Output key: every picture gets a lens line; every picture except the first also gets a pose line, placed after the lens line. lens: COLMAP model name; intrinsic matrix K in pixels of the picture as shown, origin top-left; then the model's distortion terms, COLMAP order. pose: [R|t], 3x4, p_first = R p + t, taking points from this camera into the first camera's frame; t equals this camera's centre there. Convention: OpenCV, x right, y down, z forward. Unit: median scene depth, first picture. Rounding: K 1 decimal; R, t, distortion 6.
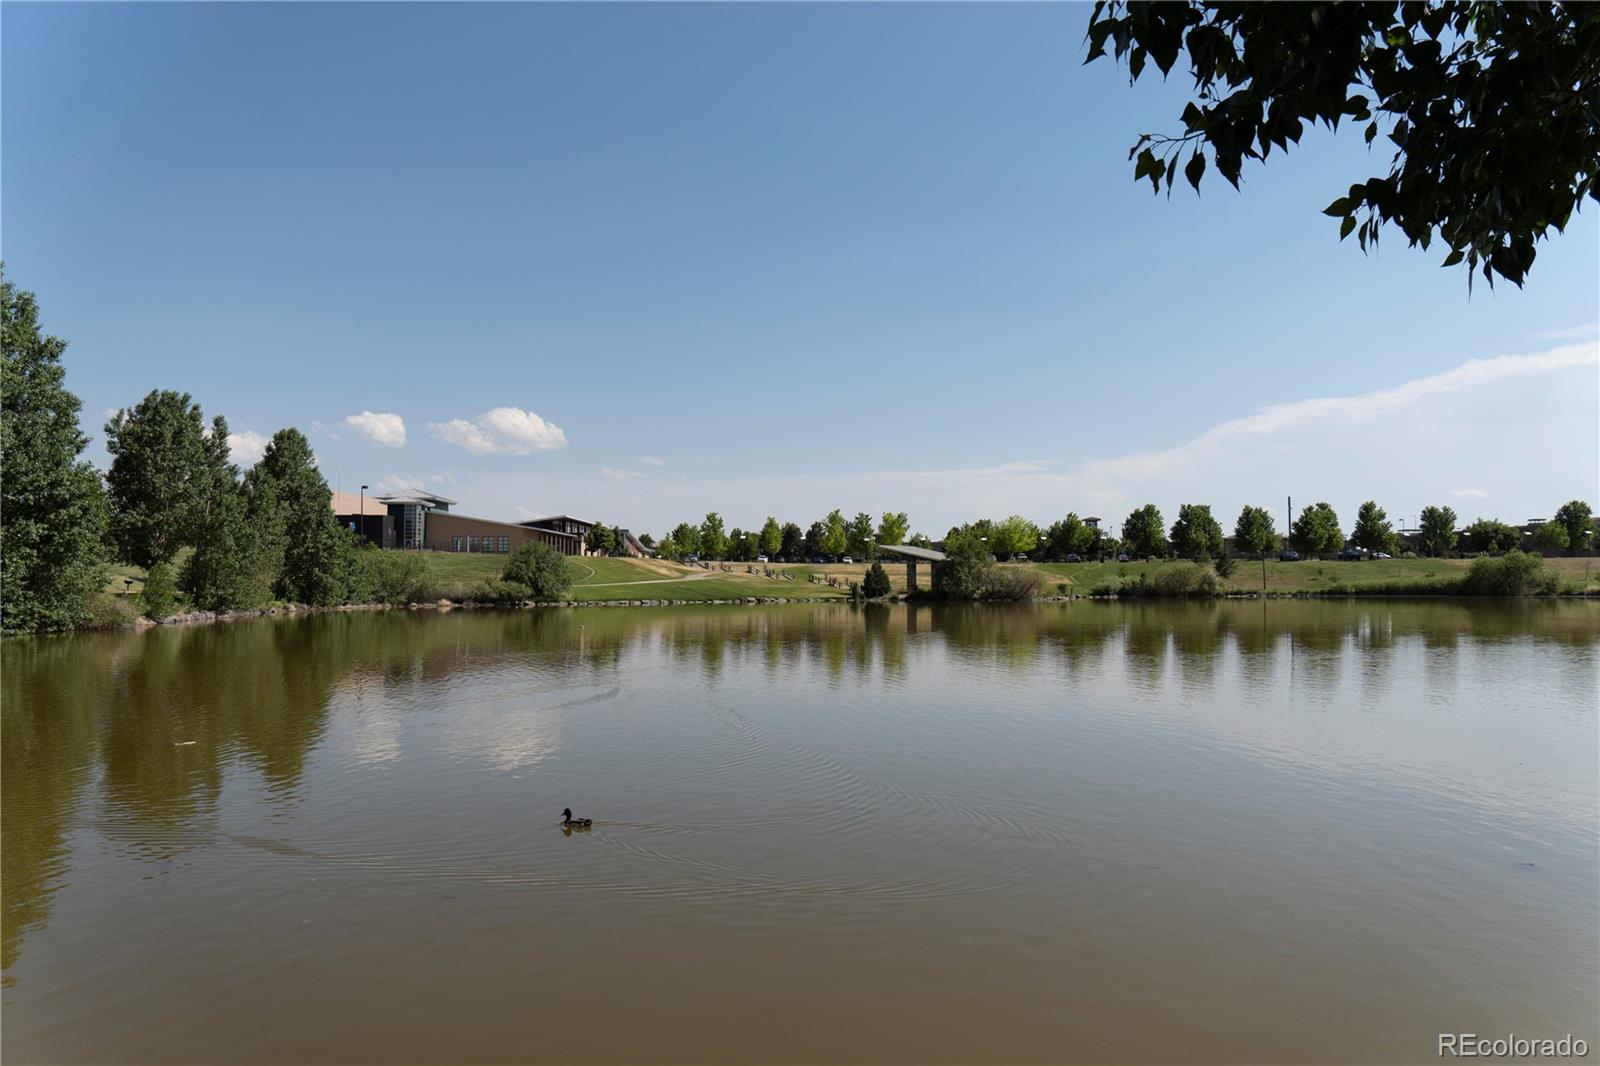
lens RADIAL K [[1139.6, 0, 800.0], [0, 1139.6, 533.0], [0, 0, 1]] dist [-0.007152, 0.002980]
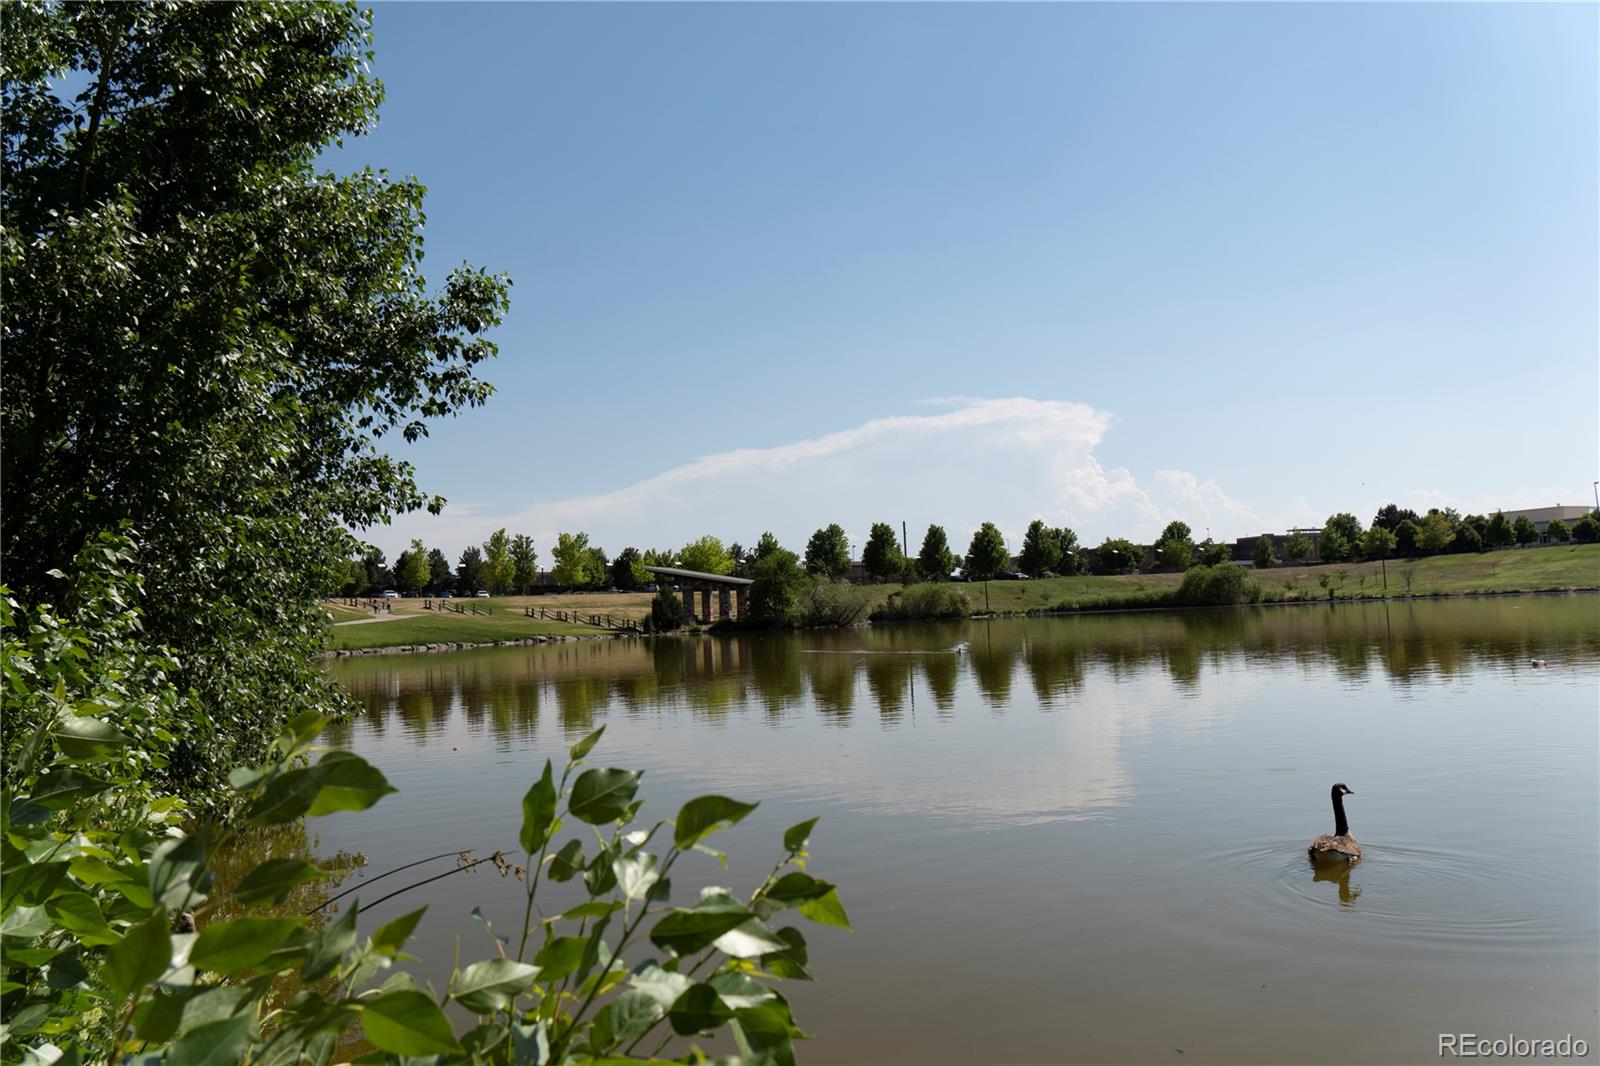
lens RADIAL K [[1139.6, 0, 800.0], [0, 1139.6, 533.0], [0, 0, 1]] dist [-0.007152, 0.002980]
pose [[0.885543, -0.001061, 0.464557, -0.183641], [0.019041, 0.999240, -0.034015, 0.015991], [-0.464168, 0.038967, 0.884890, 0.238335]]
